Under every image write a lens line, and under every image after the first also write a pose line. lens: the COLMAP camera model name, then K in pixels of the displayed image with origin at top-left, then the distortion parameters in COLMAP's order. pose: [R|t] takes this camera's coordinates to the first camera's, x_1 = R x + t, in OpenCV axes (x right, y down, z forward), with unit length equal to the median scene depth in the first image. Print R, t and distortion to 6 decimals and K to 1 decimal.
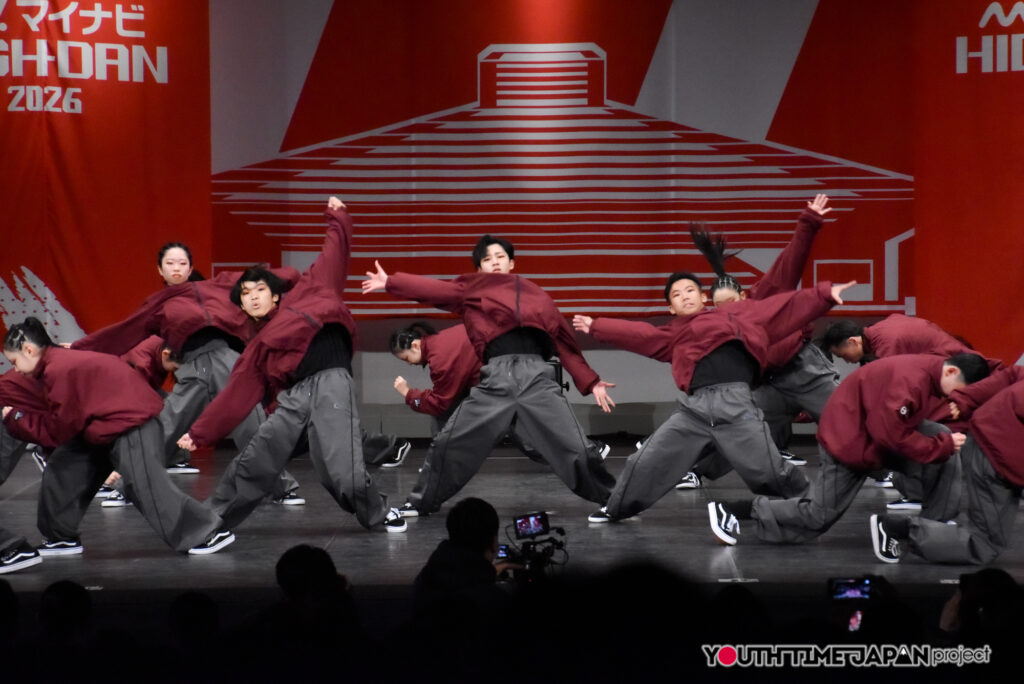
lens RADIAL K [[4985.5, 0, 539.6], [0, 4985.5, 412.5], [0, 0, 1]] dist [2.287061, 14.195549]
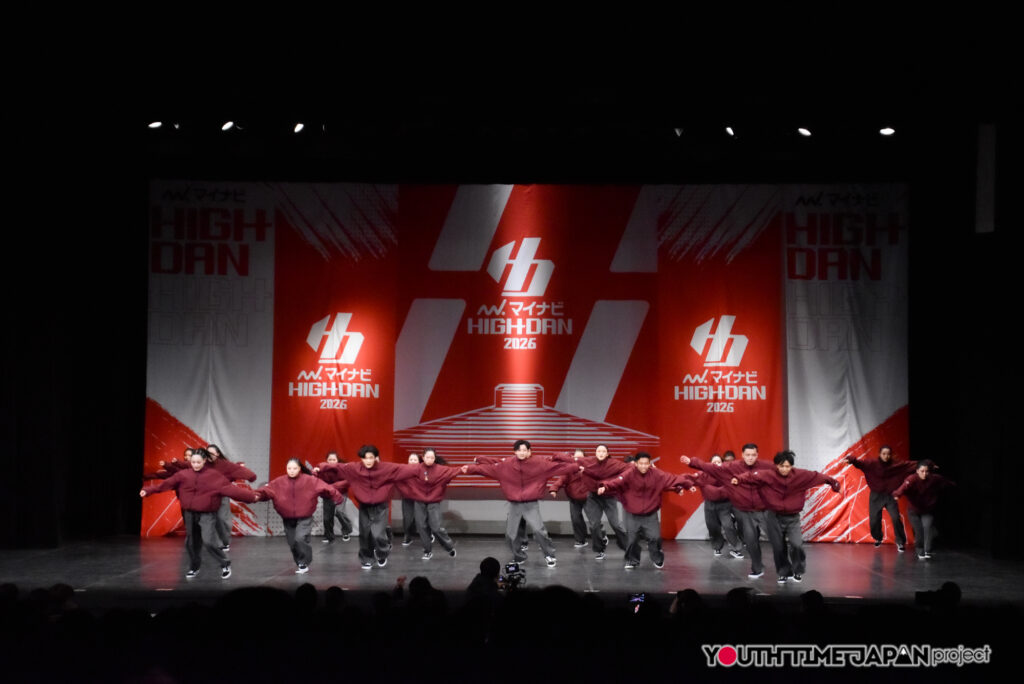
lens RADIAL K [[1827.7, 0, 505.4], [0, 1827.7, 389.1], [0, 0, 1]] dist [0.258446, -0.060890]
pose [[0.999833, 0.016720, -0.007342, 0.000227], [-0.017218, 0.997105, -0.074061, 0.000427], [0.006083, 0.074175, 0.997227, 0.048992]]
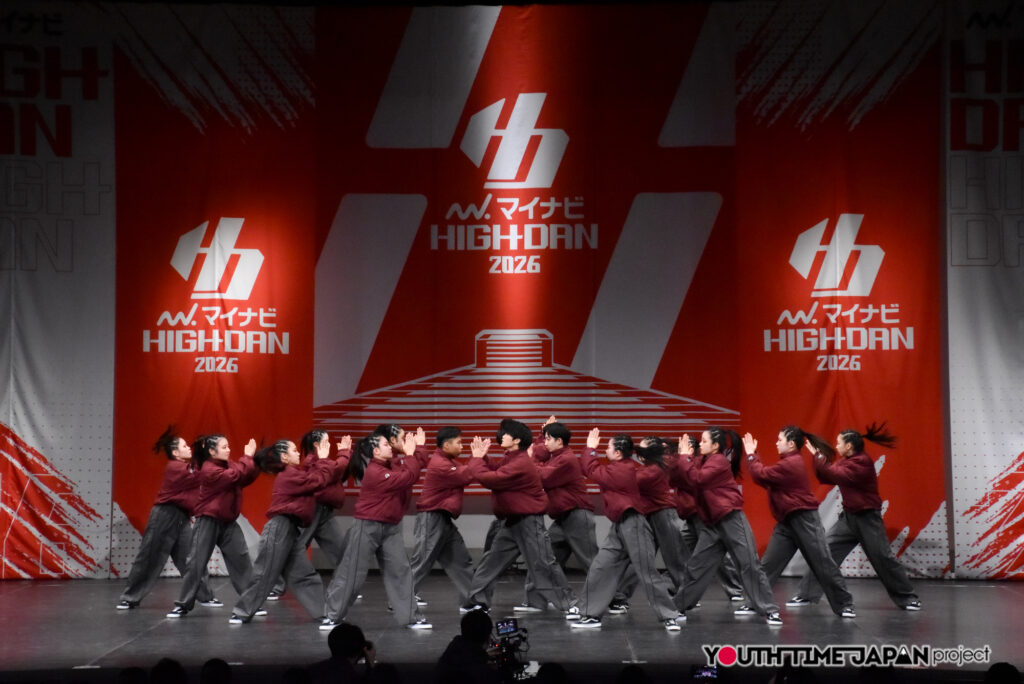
lens RADIAL K [[2670.5, 0, 493.6], [0, 2670.5, 389.9], [0, 0, 1]] dist [0.532257, 1.788982]
pose [[0.999961, 0.005785, -0.006674, -0.000338], [-0.006156, 0.998353, -0.057046, -0.003535], [0.006333, 0.057084, 0.998349, 0.131101]]
